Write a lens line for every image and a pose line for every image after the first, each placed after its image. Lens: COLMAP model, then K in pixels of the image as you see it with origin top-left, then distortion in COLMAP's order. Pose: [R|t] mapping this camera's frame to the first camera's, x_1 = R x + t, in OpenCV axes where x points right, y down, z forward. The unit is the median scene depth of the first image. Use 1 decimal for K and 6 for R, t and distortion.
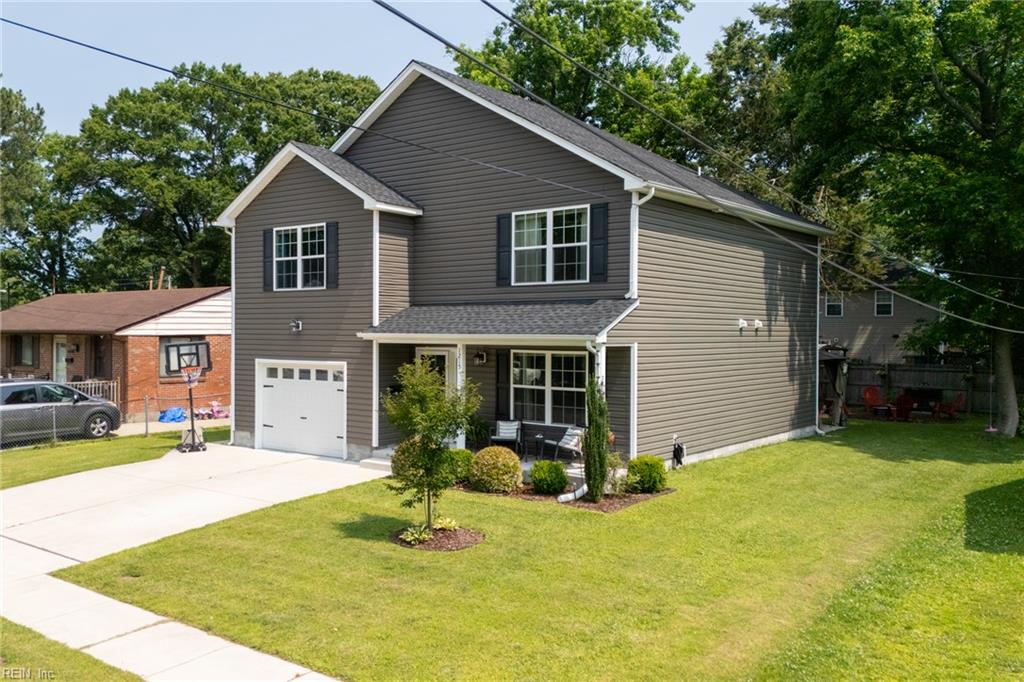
lens RADIAL K [[717.0, 0, 512.0], [0, 717.0, 341.0], [0, 0, 1]] dist [0.071668, -0.000476]
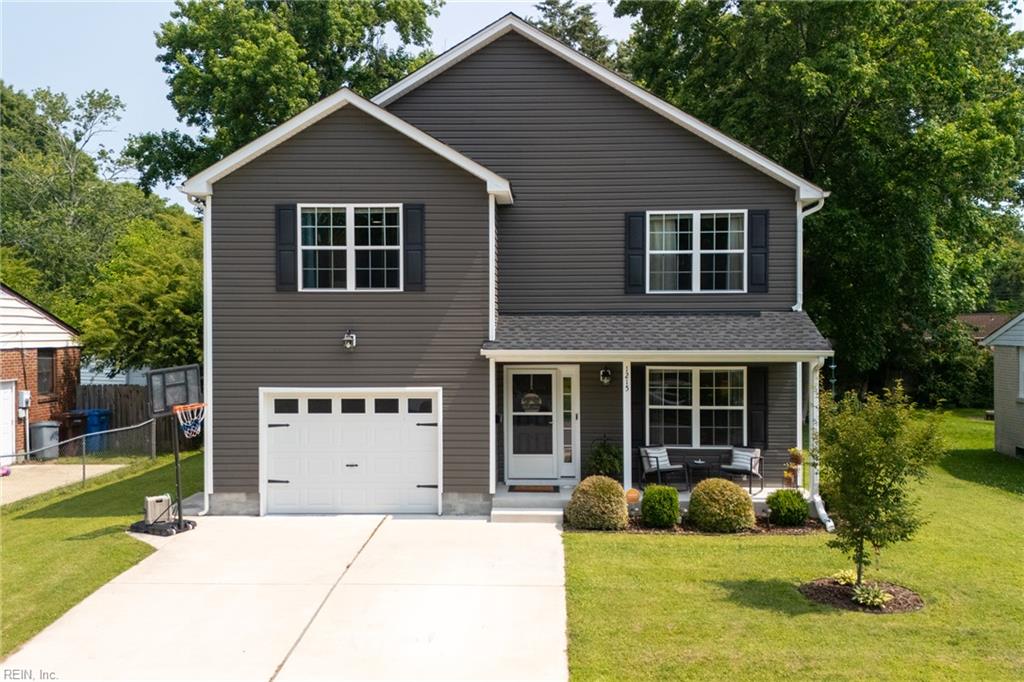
lens RADIAL K [[718.3, 0, 510.3], [0, 718.3, 349.3], [0, 0, 1]] dist [0.082730, -0.076691]
pose [[0.859114, -0.012945, 0.511620, -0.576539], [0.012755, 0.999911, 0.003883, -0.013932], [-0.511625, 0.003190, 0.859203, 0.310781]]
